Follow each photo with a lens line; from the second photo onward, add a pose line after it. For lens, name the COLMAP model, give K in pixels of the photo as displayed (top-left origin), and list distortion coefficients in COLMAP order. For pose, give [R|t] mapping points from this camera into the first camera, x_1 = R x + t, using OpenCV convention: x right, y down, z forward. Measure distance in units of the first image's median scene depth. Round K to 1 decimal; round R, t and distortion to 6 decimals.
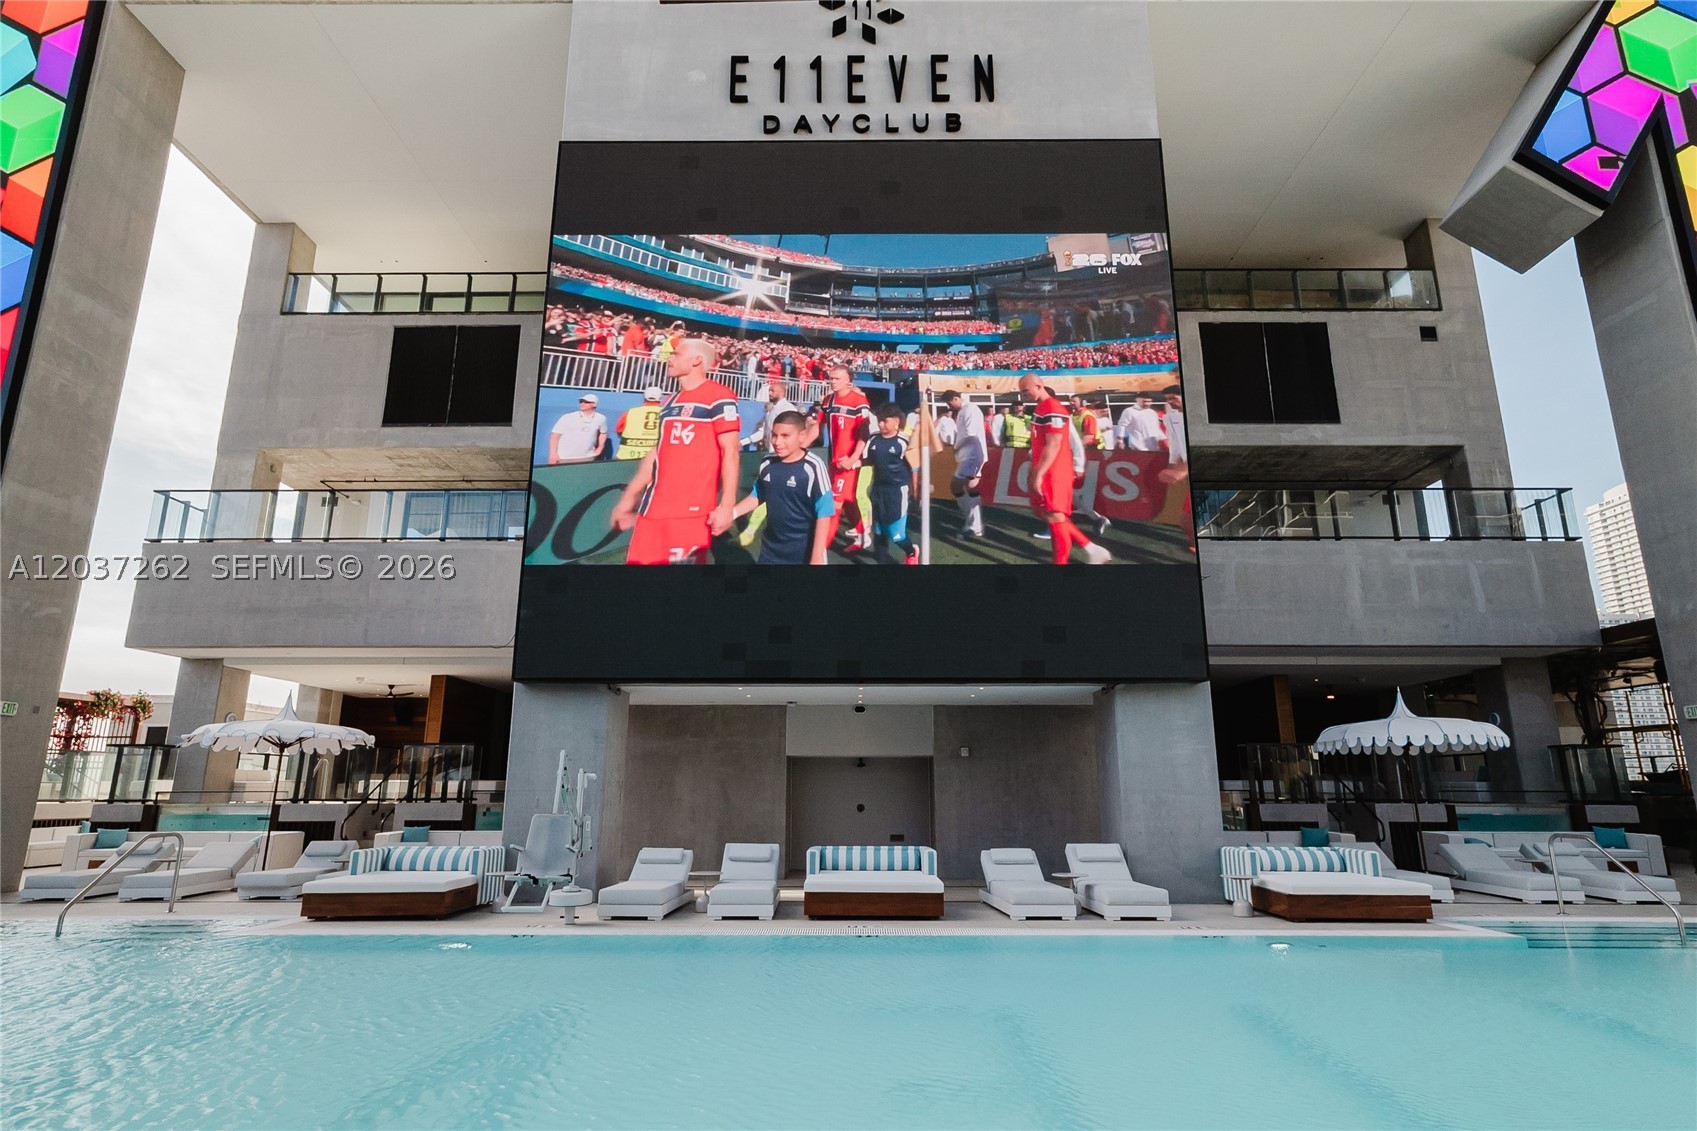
lens RADIAL K [[927.4, 0, 848.5], [0, 927.4, 565.5], [0, 0, 1]] dist [0.041651, -0.057766]
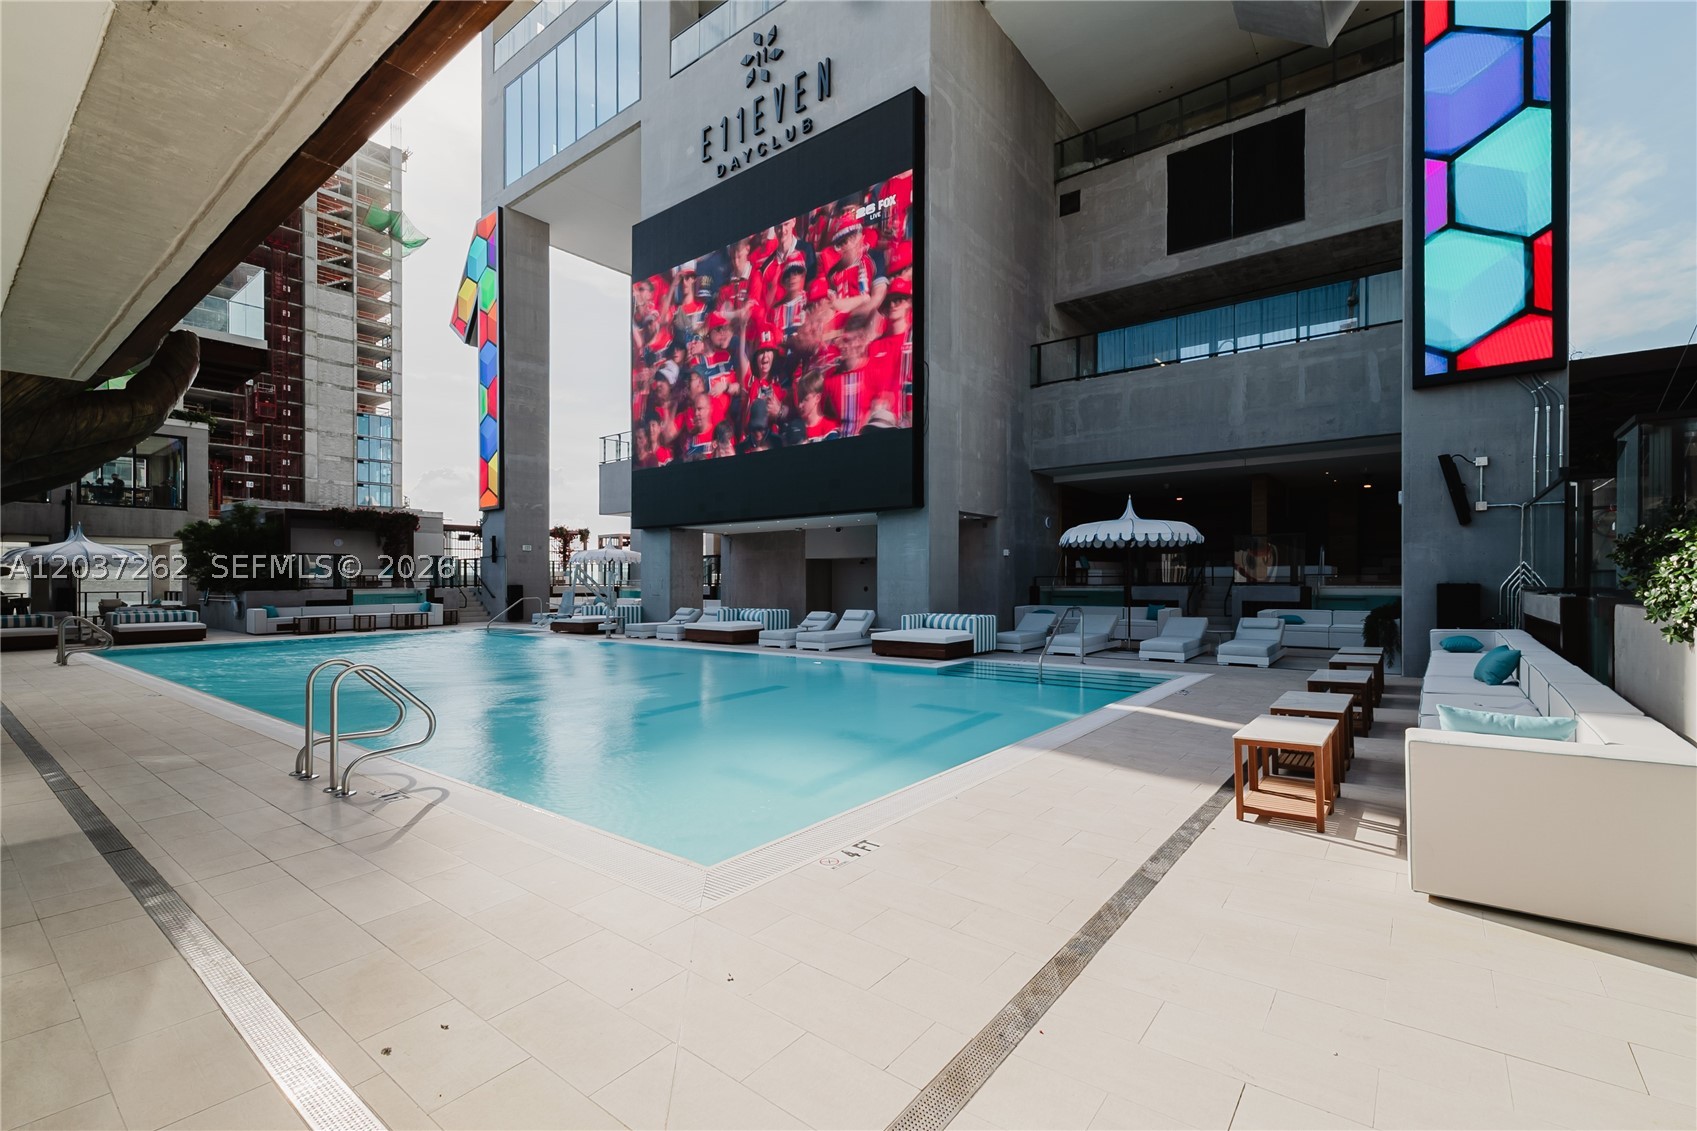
lens RADIAL K [[751.6, 0, 843.4], [0, 751.6, 581.5], [0, 0, 1]] dist [-0.000508, 0.003530]
pose [[0.781496, -0.003098, -0.623902, 0.830609], [0.153545, 0.970187, 0.187512, -0.002989], [0.604721, -0.242337, 0.758674, -0.013561]]
